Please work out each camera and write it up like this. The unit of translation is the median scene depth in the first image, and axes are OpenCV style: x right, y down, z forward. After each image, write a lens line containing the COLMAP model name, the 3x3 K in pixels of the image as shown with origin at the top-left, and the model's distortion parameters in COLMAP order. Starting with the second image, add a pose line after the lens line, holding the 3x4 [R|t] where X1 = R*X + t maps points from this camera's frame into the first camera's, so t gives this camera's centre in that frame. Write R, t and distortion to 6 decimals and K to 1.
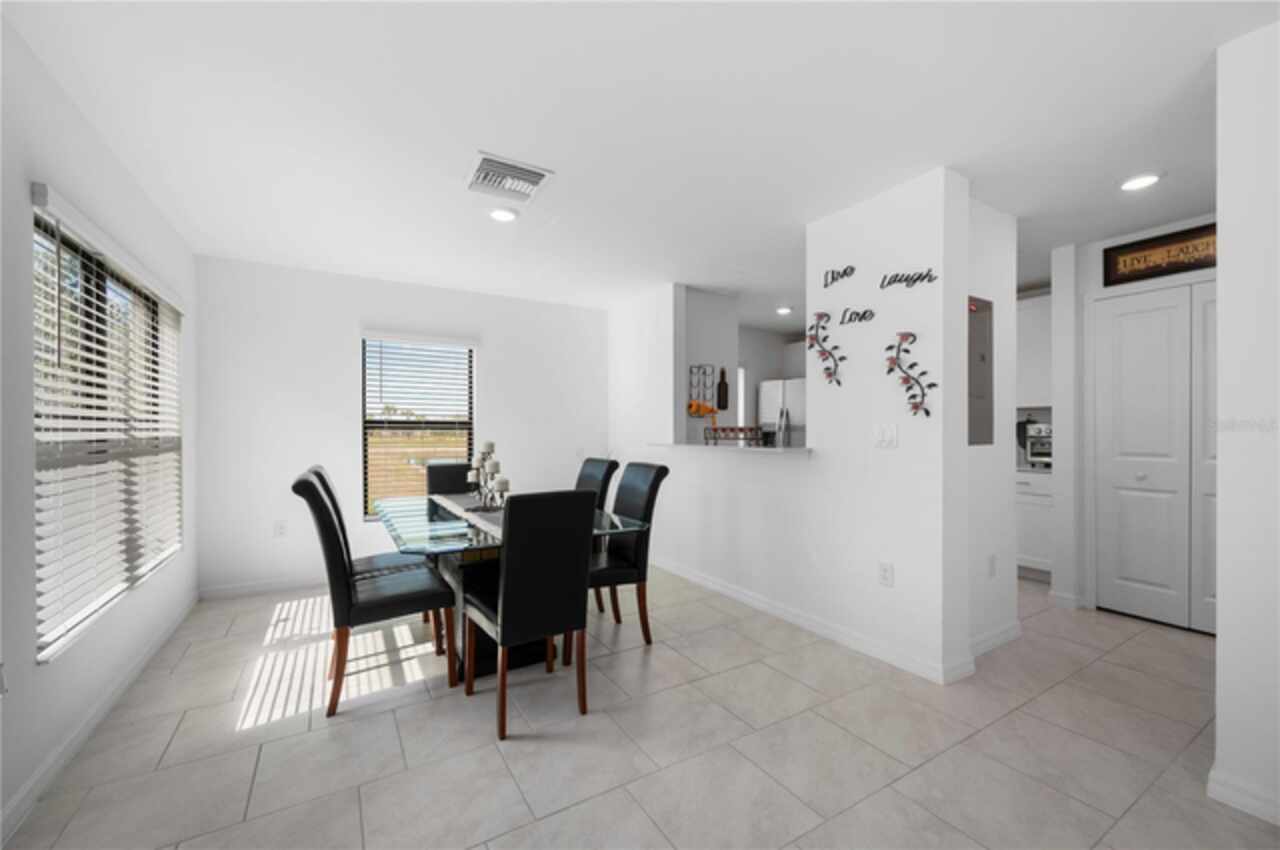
lens RADIAL K [[510.1, 0, 640.8], [0, 510.1, 430.0], [0, 0, 1]] dist [0.000159, 0.000024]
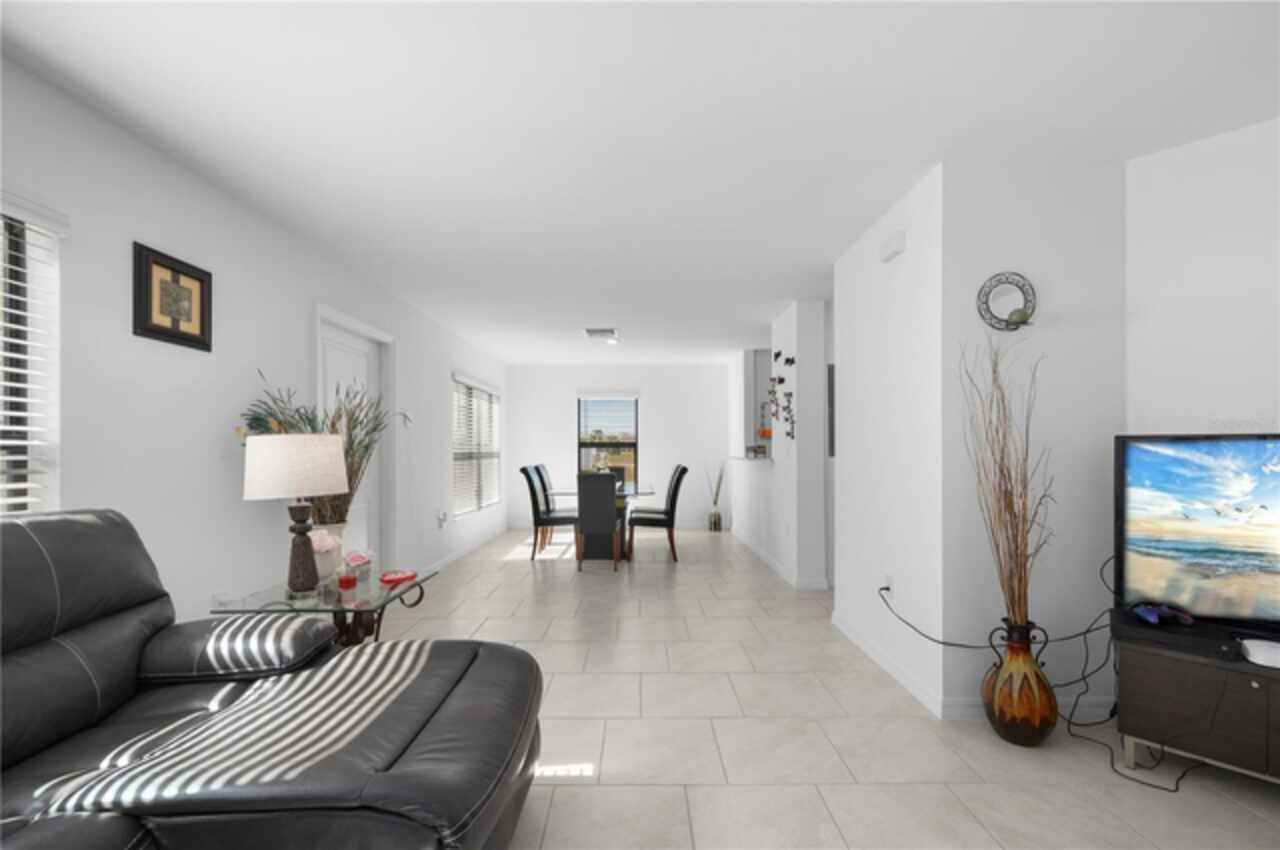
lens RADIAL K [[530.7, 0, 641.8], [0, 530.7, 455.2], [0, 0, 1]] dist [-0.001680, -0.000248]
pose [[0.858355, 0.004043, -0.513040, 1.050982], [0.003754, 0.999893, 0.014160, -0.000469], [0.513042, -0.014080, 0.858248, -0.859174]]
